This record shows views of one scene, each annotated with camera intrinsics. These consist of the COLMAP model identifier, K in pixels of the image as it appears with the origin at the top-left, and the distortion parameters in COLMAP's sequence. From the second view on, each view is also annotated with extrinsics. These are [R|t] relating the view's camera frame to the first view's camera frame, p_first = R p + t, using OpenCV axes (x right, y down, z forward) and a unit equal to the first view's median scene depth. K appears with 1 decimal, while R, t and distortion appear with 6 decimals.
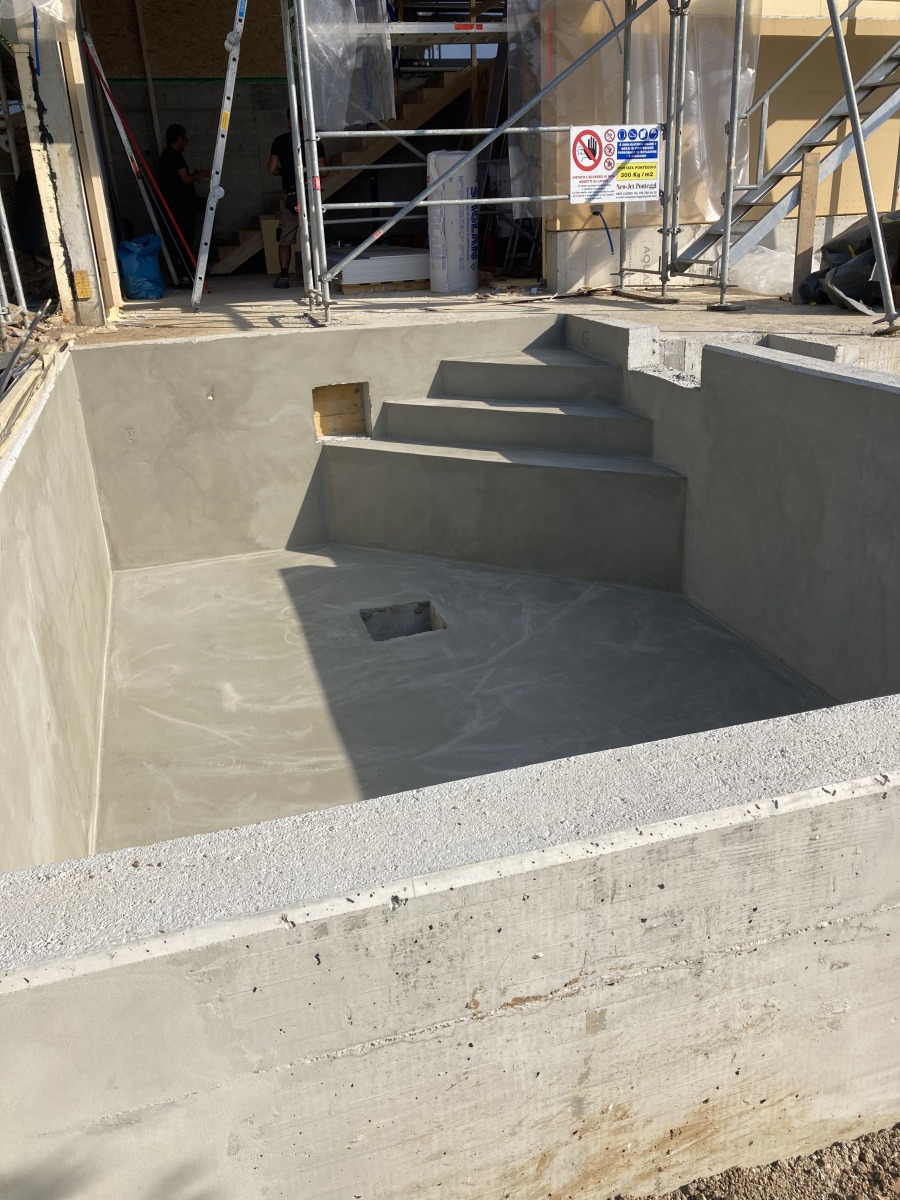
lens RADIAL K [[984.3, 0, 456.2], [0, 984.3, 601.1], [0, 0, 1]] dist [0.044938, -0.044207]
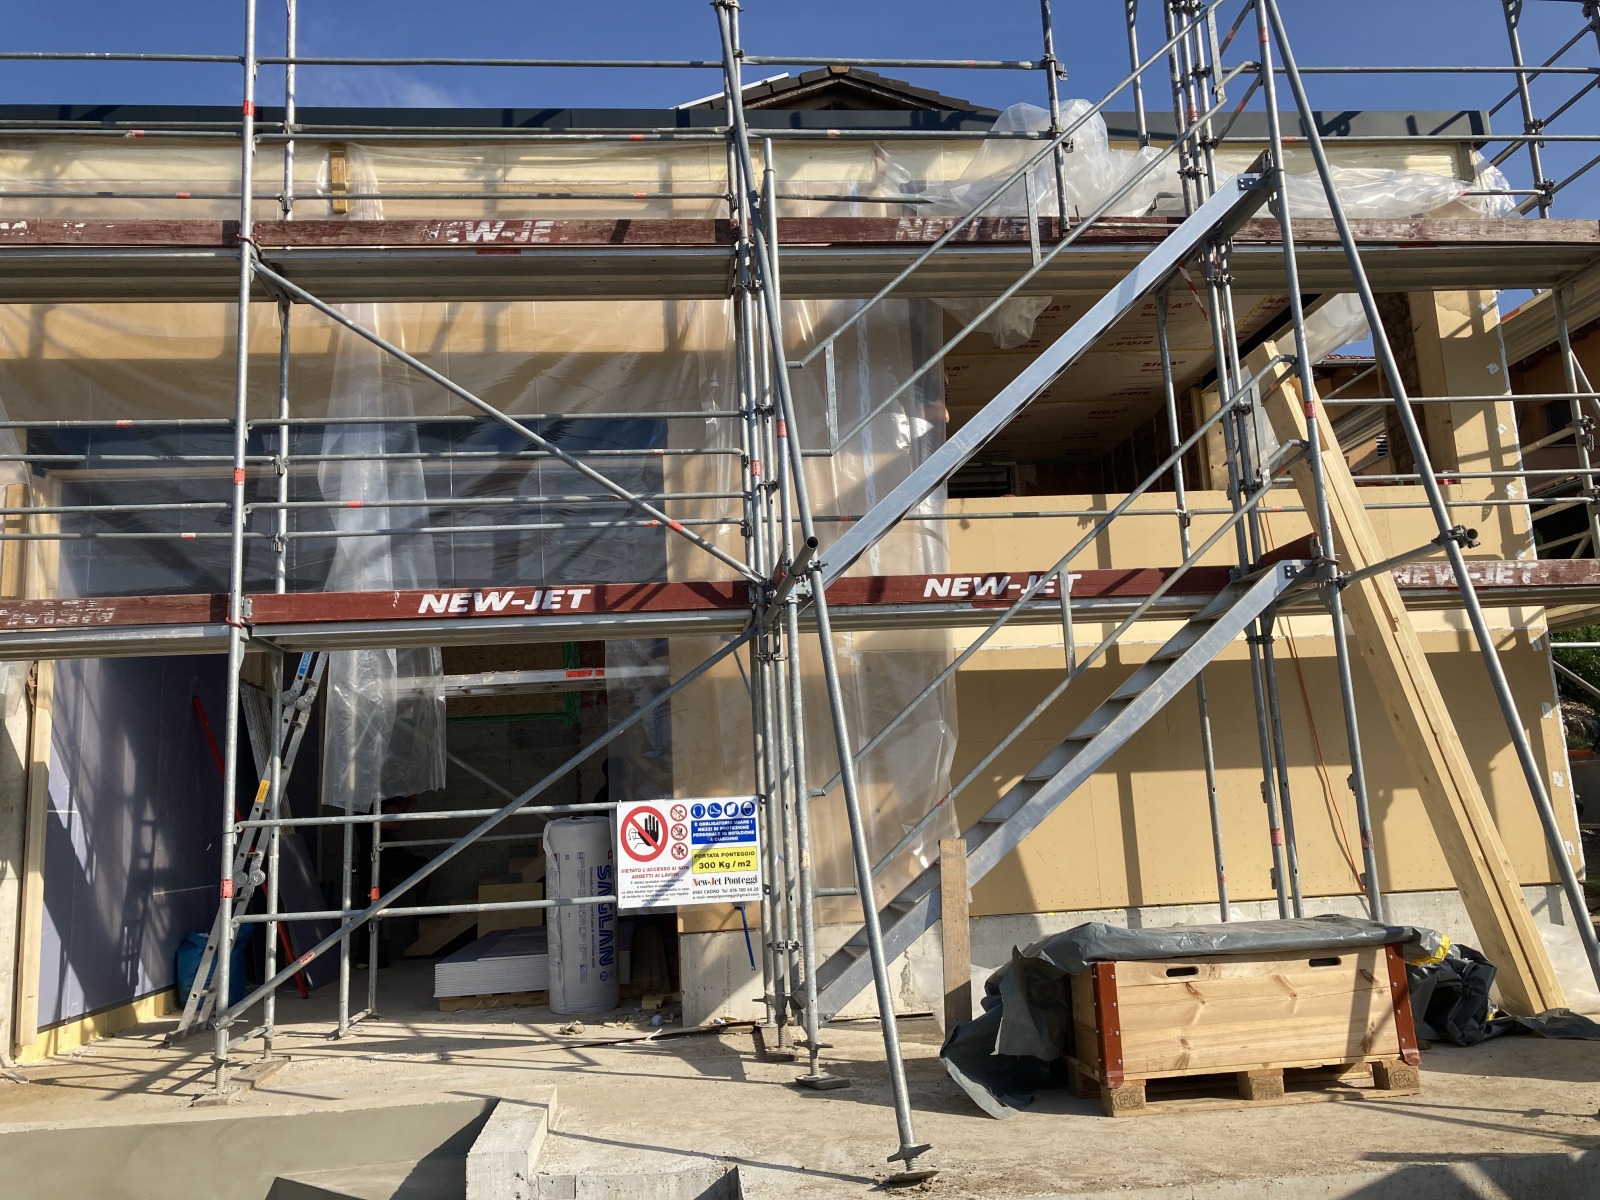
lens RADIAL K [[1312.4, 0, 791.1], [0, 1312.4, 578.7], [0, 0, 1]] dist [0.044938, -0.044207]
pose [[0.980237, -0.044119, -0.192843, 0.484151], [-0.064588, 0.850020, -0.522776, -0.153850], [0.186985, 0.524900, 0.830371, 0.190382]]
